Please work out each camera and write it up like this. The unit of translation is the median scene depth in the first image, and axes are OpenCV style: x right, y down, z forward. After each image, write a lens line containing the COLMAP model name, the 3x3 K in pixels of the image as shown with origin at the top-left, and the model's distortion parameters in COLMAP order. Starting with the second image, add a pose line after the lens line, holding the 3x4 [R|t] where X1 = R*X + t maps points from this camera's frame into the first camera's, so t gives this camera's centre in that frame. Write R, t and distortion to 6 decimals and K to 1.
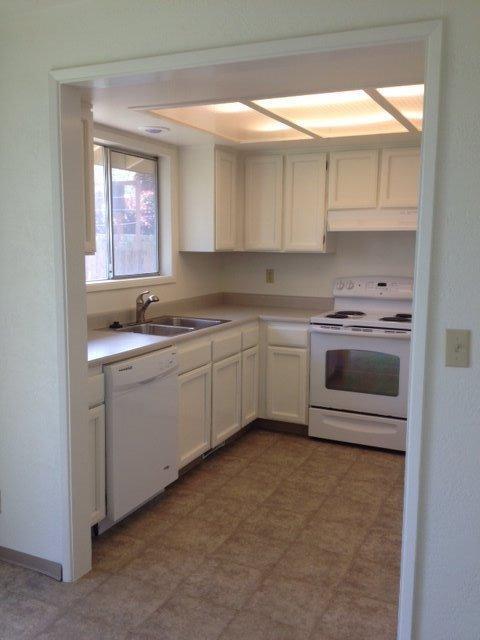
lens RADIAL K [[616.4, 0, 248.0], [0, 616.4, 321.2], [0, 0, 1]] dist [0.073679, 0.000000]
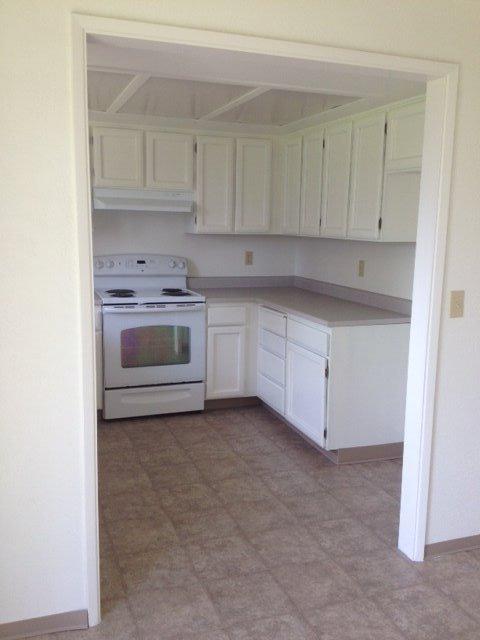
lens RADIAL K [[616.4, 0, 240.4], [0, 616.4, 315.7], [0, 0, 1]] dist [0.073679, 0.000000]
pose [[0.695934, -0.102301, 0.710782, -0.462806], [0.076660, 0.994728, 0.068111, -0.030326], [-0.714003, 0.007088, 0.700107, 0.166444]]
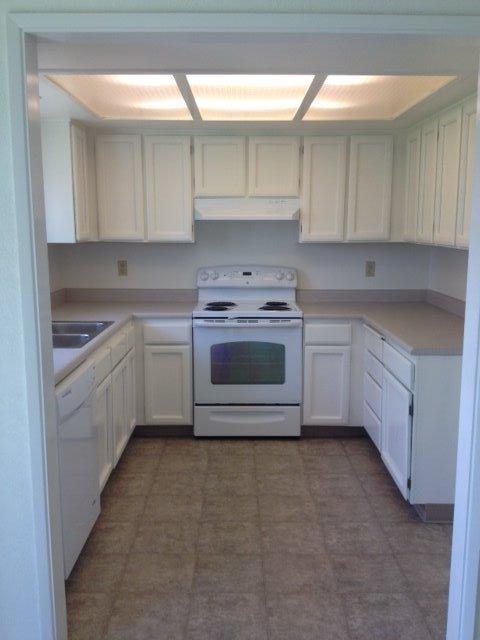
lens RADIAL K [[616.4, 0, 244.4], [0, 616.4, 319.4], [0, 0, 1]] dist [0.073679, 0.000000]
pose [[0.899928, -0.072739, 0.429928, -0.242324], [0.061089, 0.997296, 0.040859, -0.028986], [-0.431737, -0.010507, 0.901938, 0.118570]]
